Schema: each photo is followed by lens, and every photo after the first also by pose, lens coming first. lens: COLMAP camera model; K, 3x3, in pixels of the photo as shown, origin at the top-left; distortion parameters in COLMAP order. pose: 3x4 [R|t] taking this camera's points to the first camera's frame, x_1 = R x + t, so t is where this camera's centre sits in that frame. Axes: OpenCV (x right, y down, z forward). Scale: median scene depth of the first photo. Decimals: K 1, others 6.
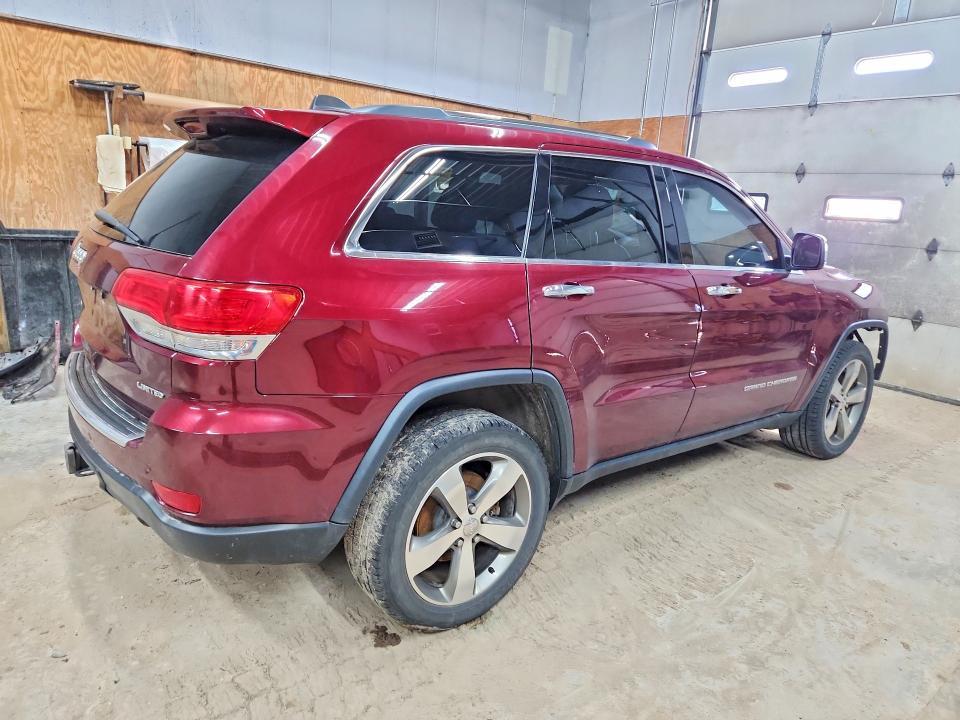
lens RADIAL K [[645.7, 0, 480.0], [0, 645.7, 360.0], [0, 0, 1]] dist [0.054614, -0.046442]
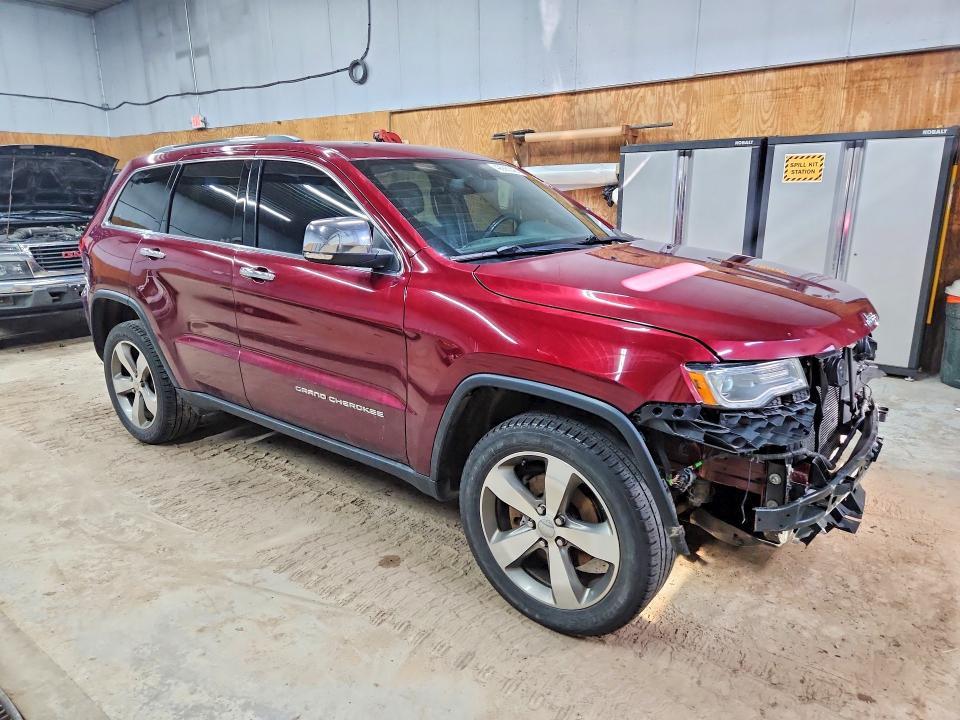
lens RADIAL K [[671.6, 0, 480.0], [0, 671.6, 360.0], [0, 0, 1]] dist [0.059187, -0.053563]
pose [[0.208198, 0.168034, -0.963544, 0.810145], [-0.215411, 0.968821, 0.122409, -0.097035], [0.954071, 0.182073, 0.237903, 0.601222]]
